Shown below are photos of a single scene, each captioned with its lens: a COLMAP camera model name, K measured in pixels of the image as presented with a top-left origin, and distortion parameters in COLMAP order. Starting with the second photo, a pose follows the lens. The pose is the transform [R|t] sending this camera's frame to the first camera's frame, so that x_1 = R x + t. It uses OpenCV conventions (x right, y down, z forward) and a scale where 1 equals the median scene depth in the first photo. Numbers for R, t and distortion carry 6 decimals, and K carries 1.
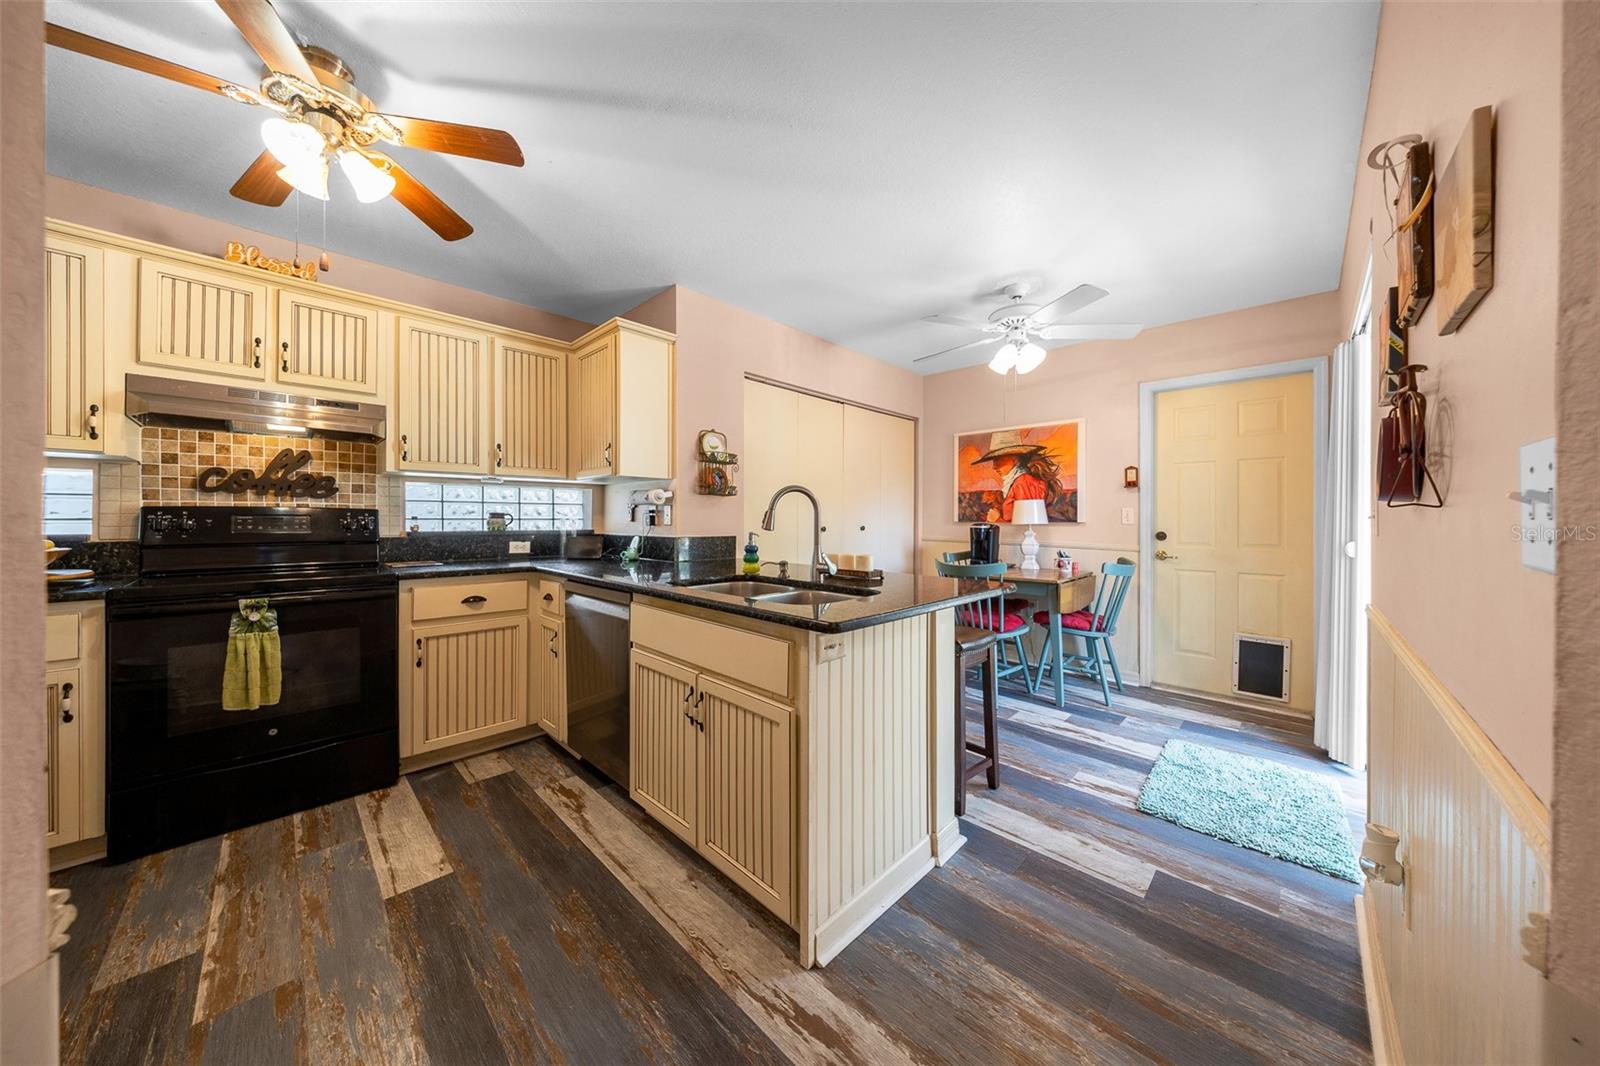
lens RADIAL K [[516.8, 0, 794.0], [0, 516.8, 521.9], [0, 0, 1]] dist [0.000180, 0.000075]
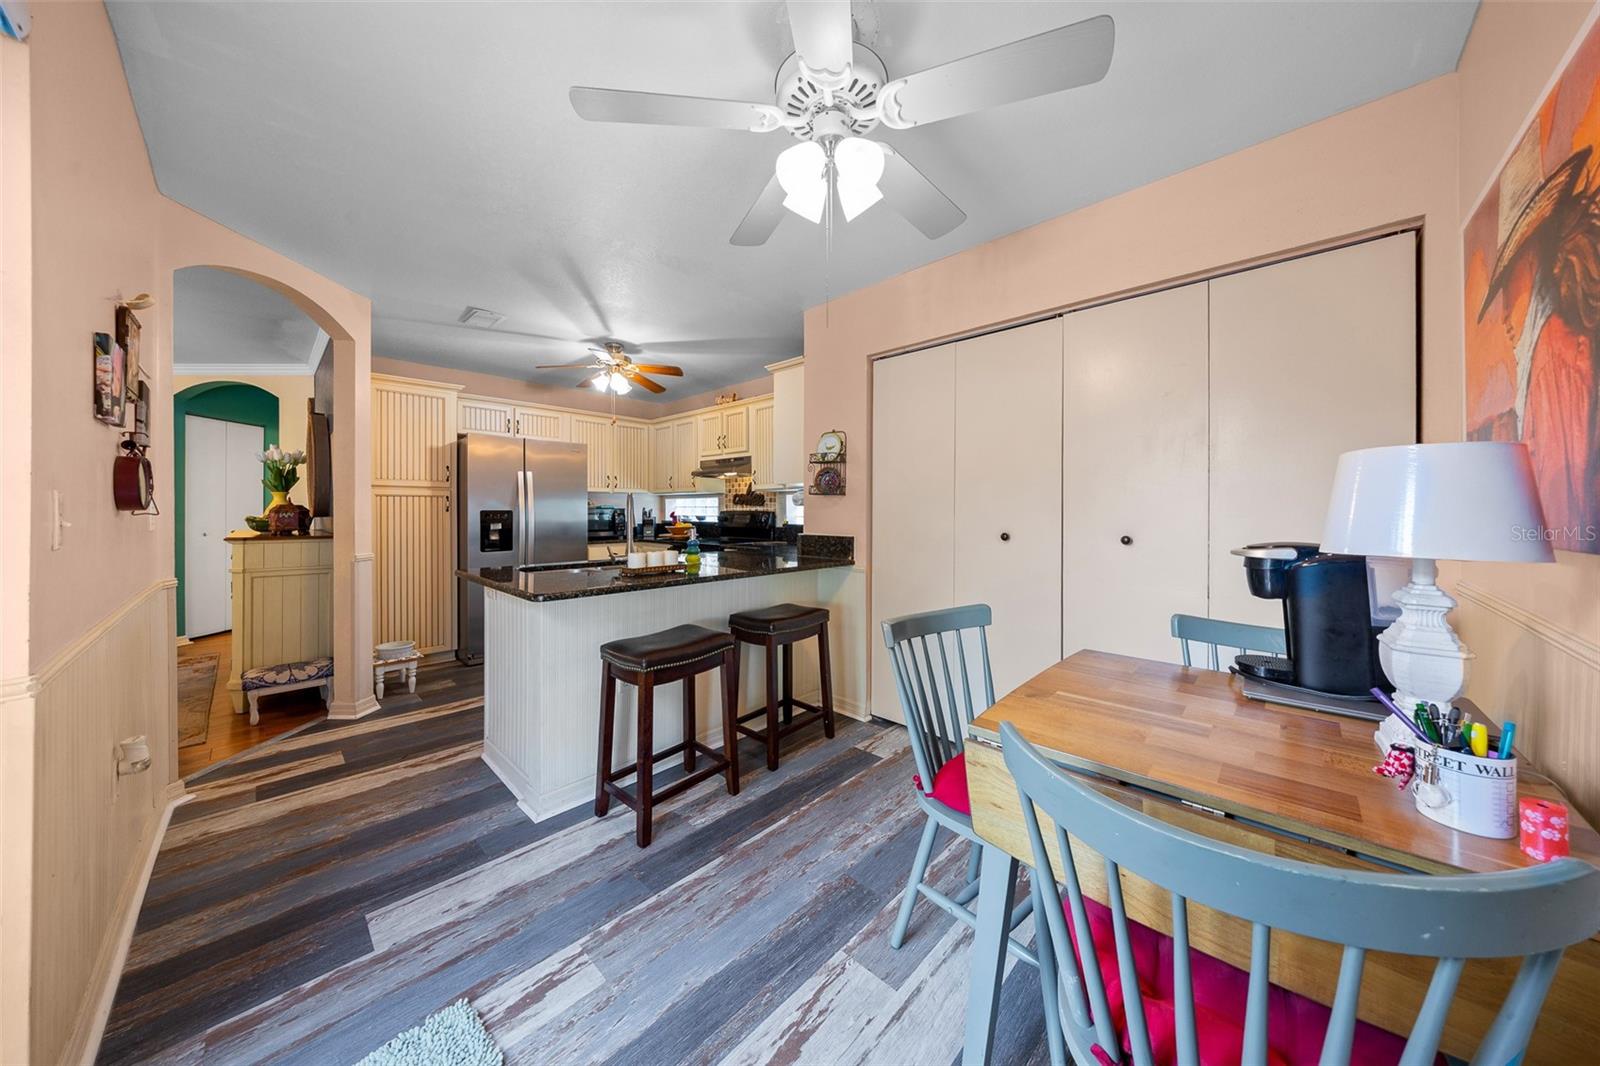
lens RADIAL K [[516.8, 0, 798.2], [0, 516.8, 515.5], [0, 0, 1]] dist [0.000180, 0.000075]
pose [[0.021762, 0.002354, -0.999760, 1.198681], [-0.009715, 0.999951, 0.002143, -0.018703], [0.999716, 0.009666, 0.021784, 1.288012]]
